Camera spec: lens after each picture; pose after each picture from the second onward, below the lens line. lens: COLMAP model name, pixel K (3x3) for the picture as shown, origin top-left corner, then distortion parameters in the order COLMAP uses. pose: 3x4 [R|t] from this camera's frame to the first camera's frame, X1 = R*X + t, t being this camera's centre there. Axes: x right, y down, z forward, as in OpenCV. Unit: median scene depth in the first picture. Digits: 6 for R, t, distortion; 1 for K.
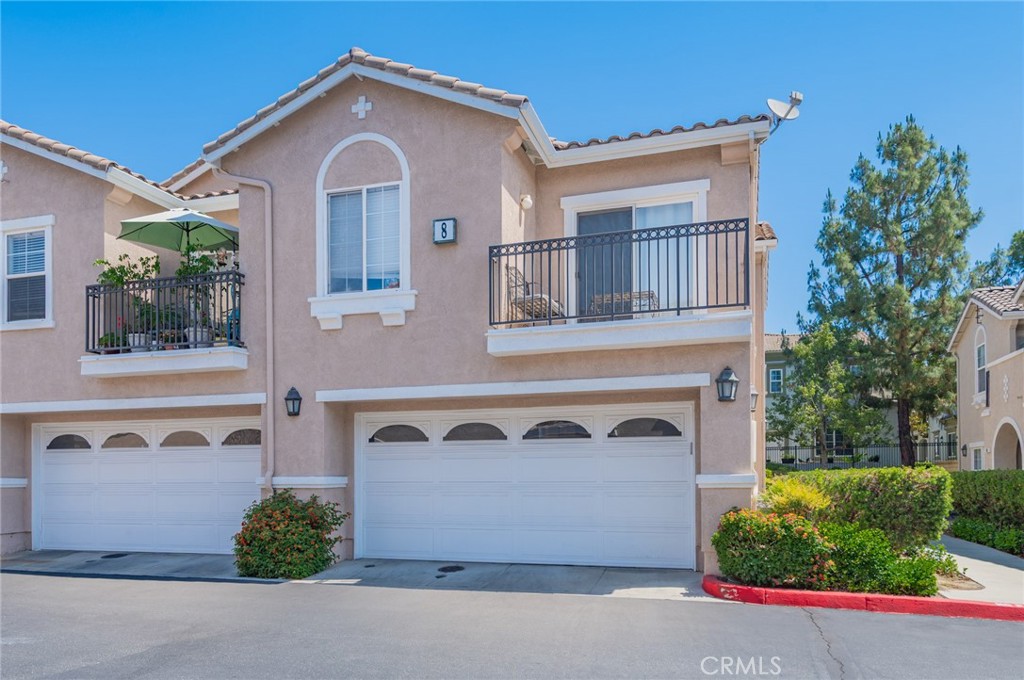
lens RADIAL K [[512.1, 0, 512.0], [0, 512.1, 340.0], [0, 0, 1]] dist [0.000978, -0.000381]
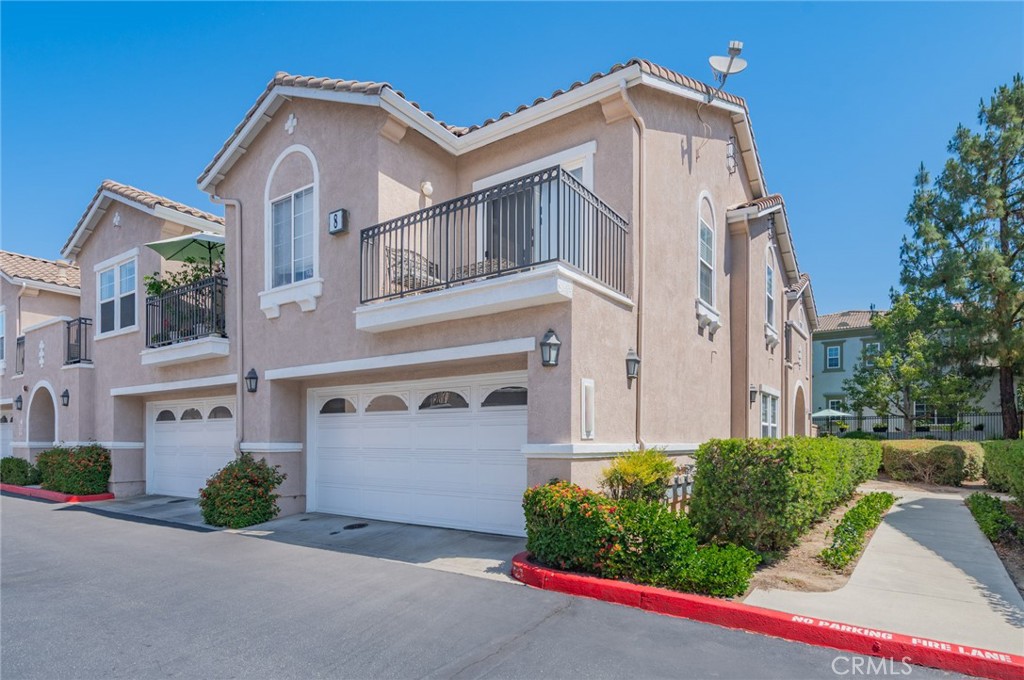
lens RADIAL K [[422.6, 0, 512.0], [0, 422.6, 340.0], [0, 0, 1]] dist [-0.000358, -0.000655]
pose [[0.974356, -0.046453, -0.220164, 0.389505], [0.051419, 0.998535, 0.016875, 0.041447], [0.219057, -0.027762, 0.975317, 0.174561]]
